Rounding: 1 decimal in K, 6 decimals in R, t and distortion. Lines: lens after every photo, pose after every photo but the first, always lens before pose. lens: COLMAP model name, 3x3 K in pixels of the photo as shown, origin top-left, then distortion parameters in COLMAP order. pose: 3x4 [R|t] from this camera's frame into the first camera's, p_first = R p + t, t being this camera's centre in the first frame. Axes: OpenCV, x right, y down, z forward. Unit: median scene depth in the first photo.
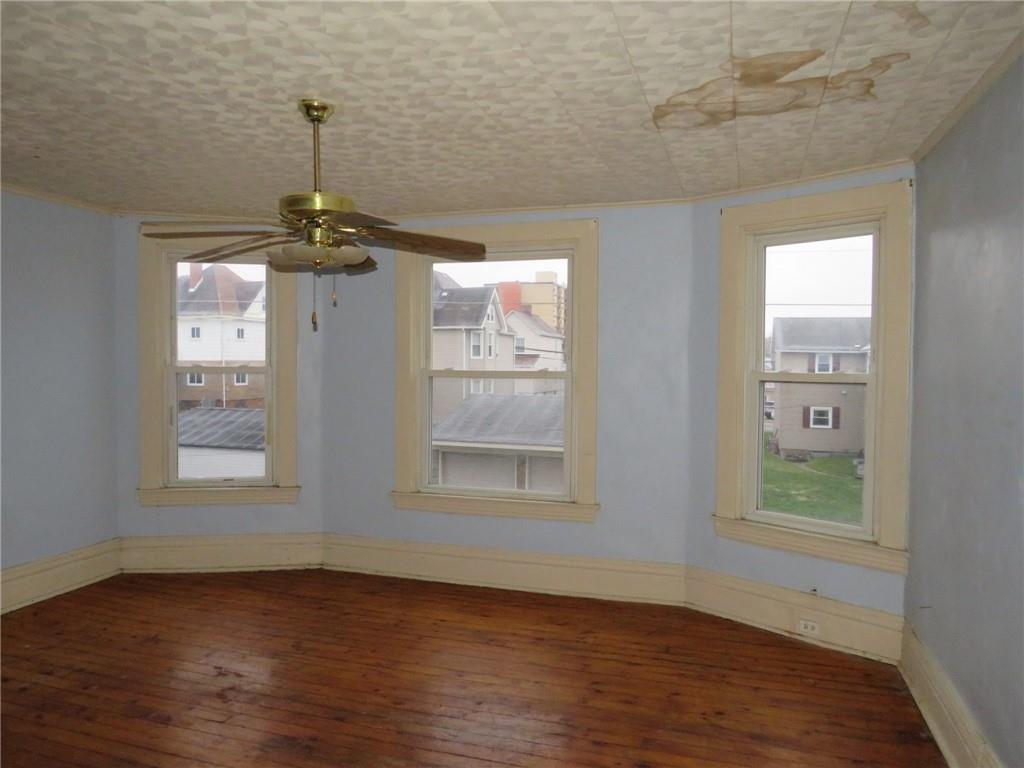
lens RADIAL K [[723.8, 0, 514.3], [0, 723.8, 384.0], [0, 0, 1]] dist [-0.027783, 0.001411]
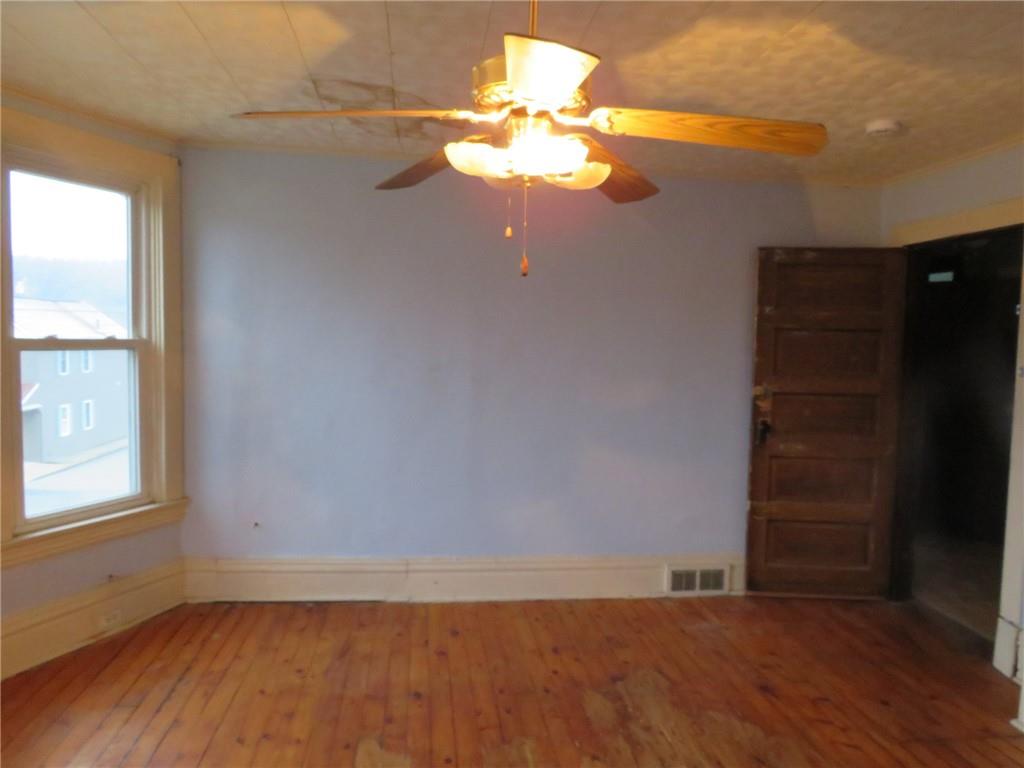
lens RADIAL K [[723.8, 0, 512.8], [0, 723.8, 386.8], [0, 0, 1]] dist [-0.027783, 0.001411]
pose [[-0.418881, -0.074043, 0.905018, -0.667001], [0.004695, 0.996480, 0.083699, -0.021300], [-0.908029, 0.039309, -0.417059, 1.039894]]
